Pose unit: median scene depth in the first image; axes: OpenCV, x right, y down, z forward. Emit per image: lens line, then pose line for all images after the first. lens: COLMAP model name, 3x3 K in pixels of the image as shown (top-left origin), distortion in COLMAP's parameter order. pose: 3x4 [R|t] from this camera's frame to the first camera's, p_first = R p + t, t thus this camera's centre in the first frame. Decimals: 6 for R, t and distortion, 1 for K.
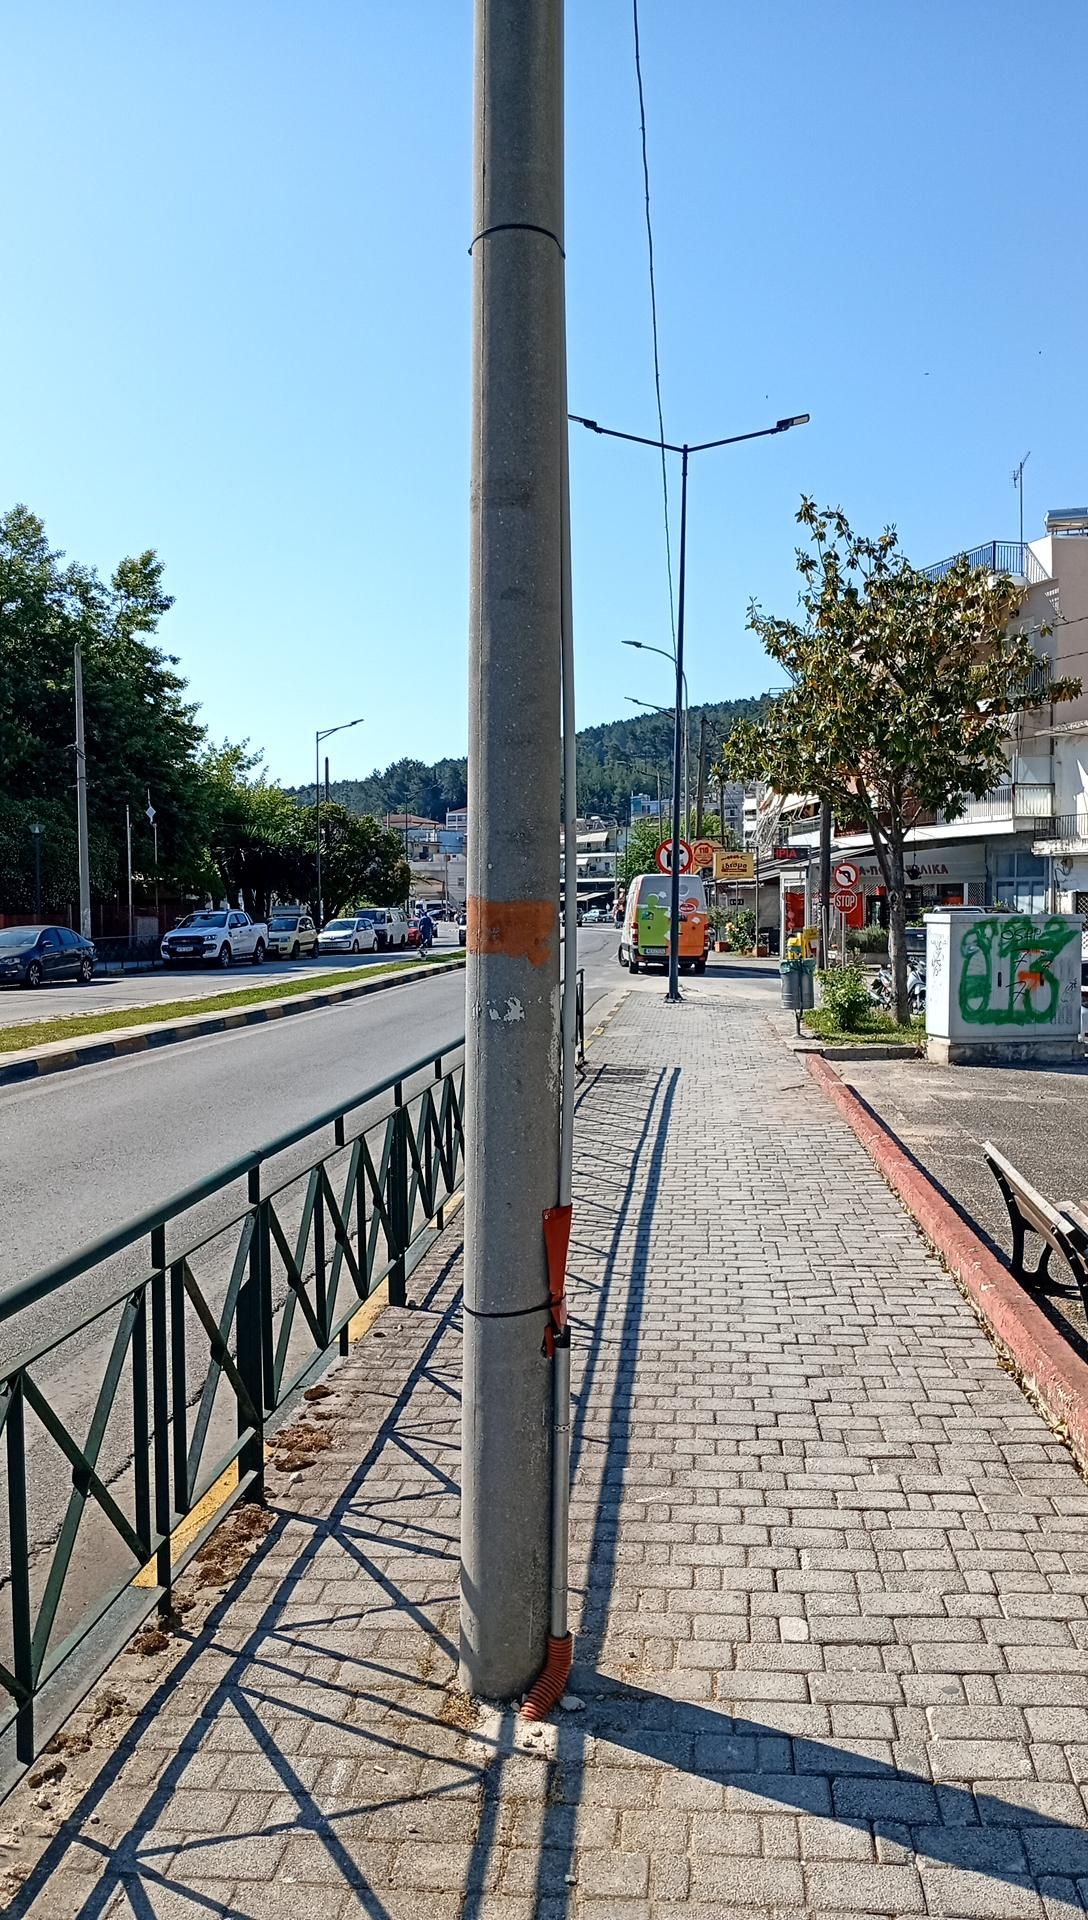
lens RADIAL K [[1530.4, 0, 597.9], [0, 1530.4, 968.1], [0, 0, 1]] dist [0.144681, -0.290305]
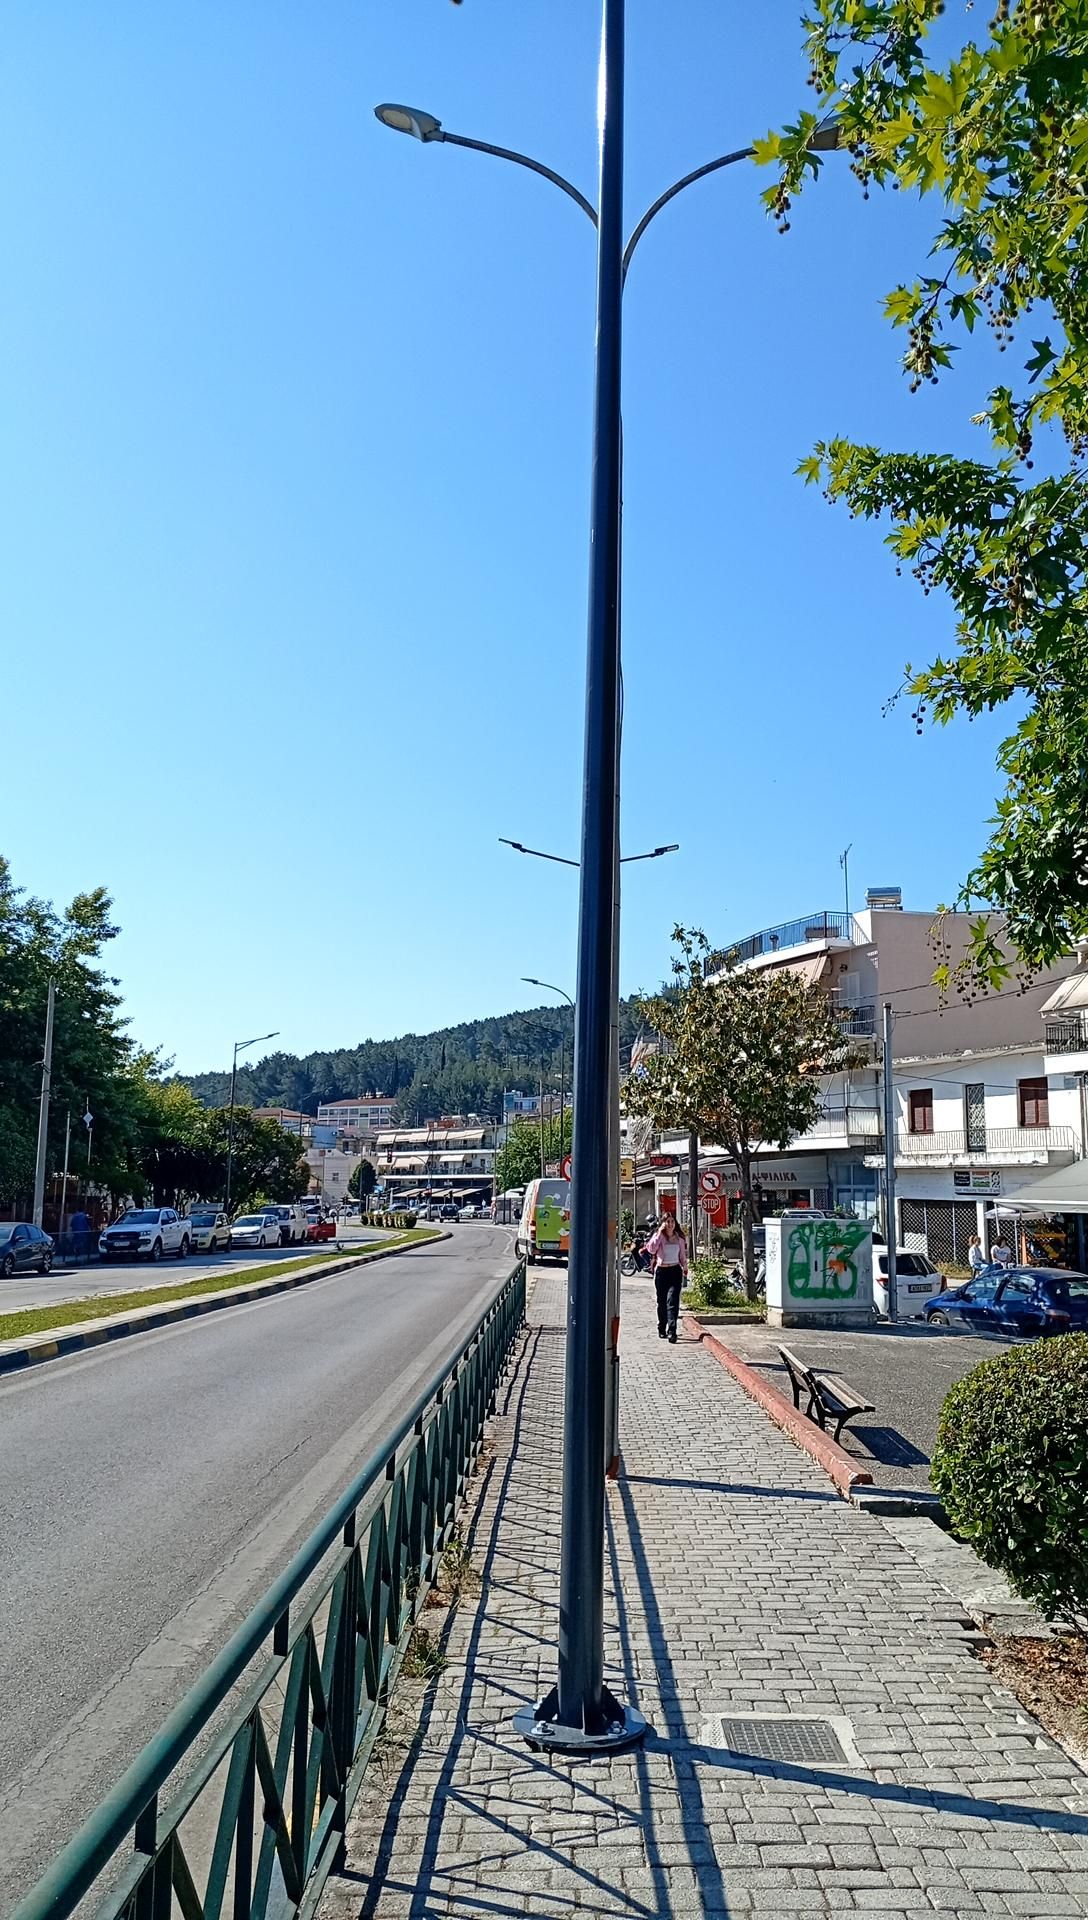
lens RADIAL K [[1530.4, 0, 597.9], [0, 1530.4, 968.1], [0, 0, 1]] dist [0.144681, -0.290305]
pose [[0.996282, 0.022046, 0.083281, -0.025373], [-0.005805, 0.981685, -0.190424, 0.003778], [-0.085953, 0.189233, 0.978163, -0.167306]]
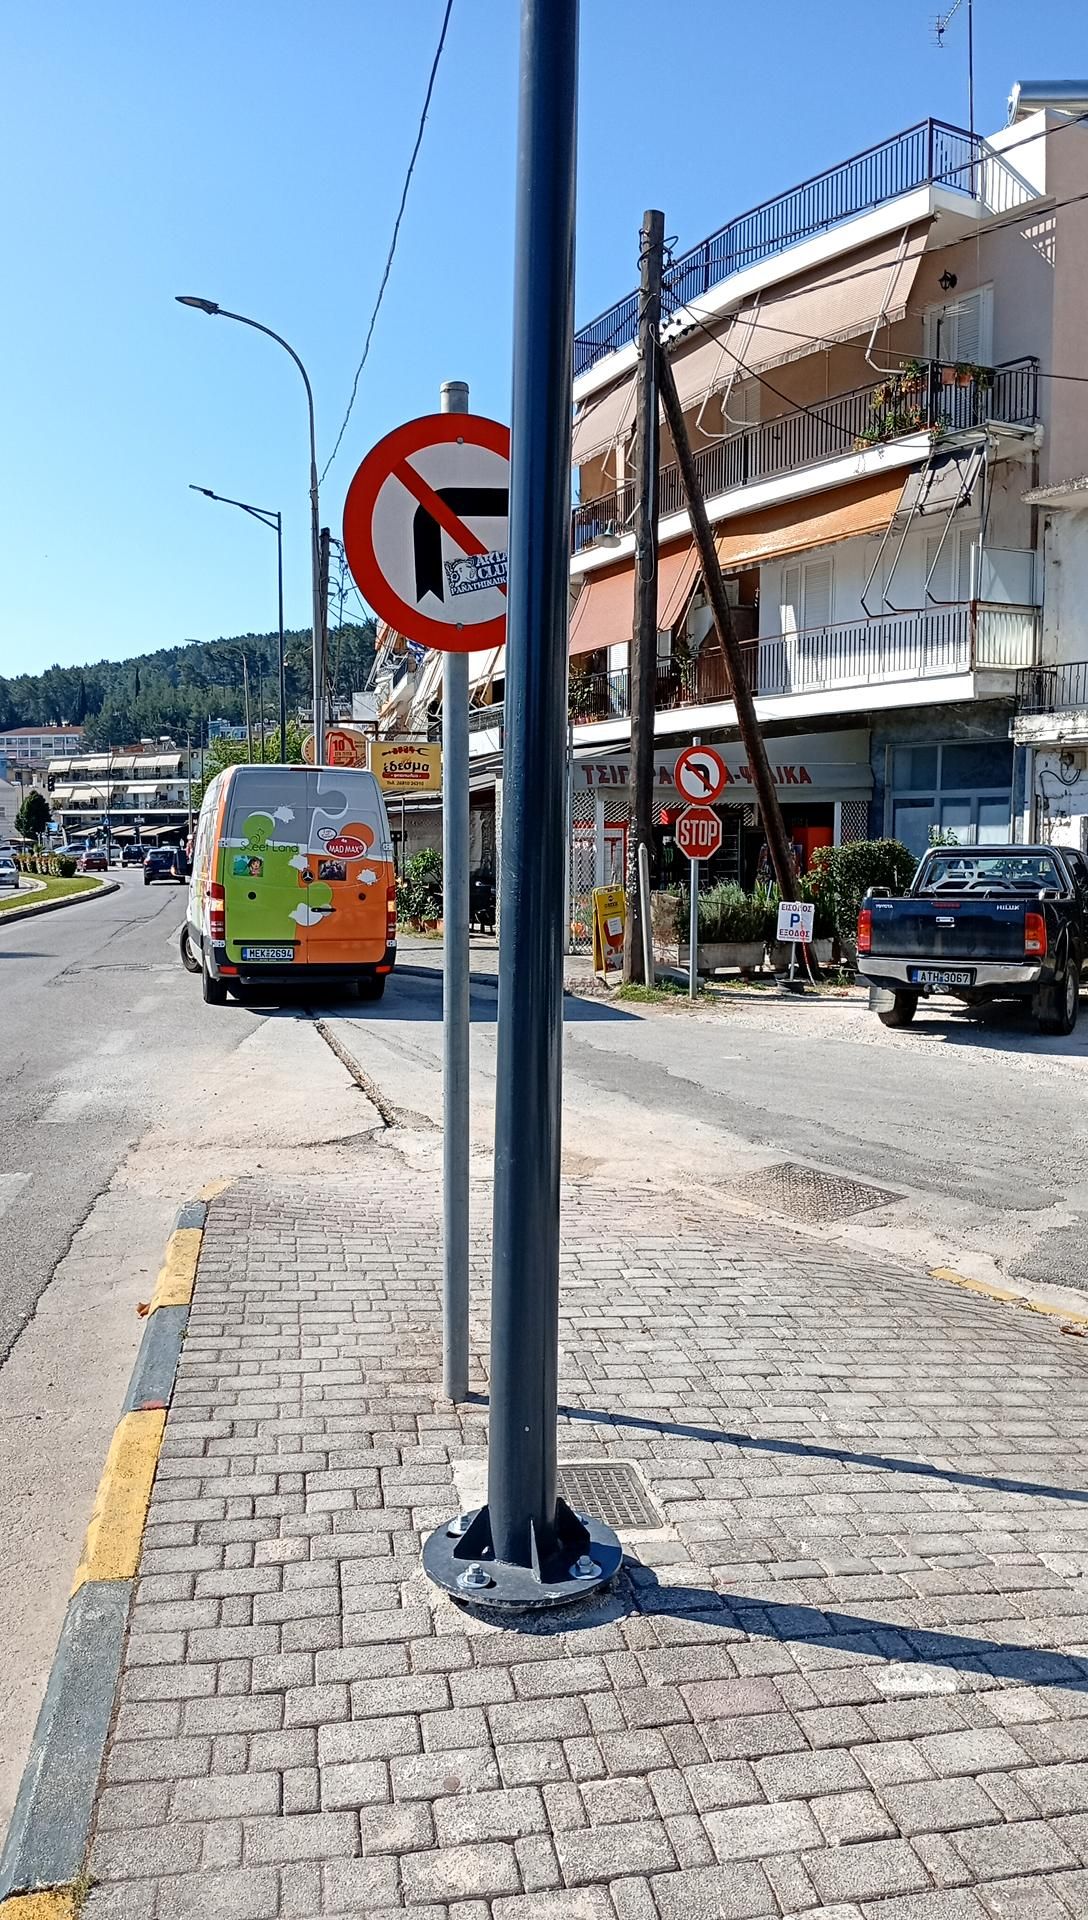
lens RADIAL K [[1536.9, 0, 541.1], [0, 1536.9, 958.4], [0, 0, 1]] dist [0.128565, -0.287502]
pose [[0.973327, -0.015507, 0.228898, 0.011958], [0.007630, 0.999349, 0.035259, -0.020512], [-0.229296, -0.032572, 0.972812, 0.505060]]
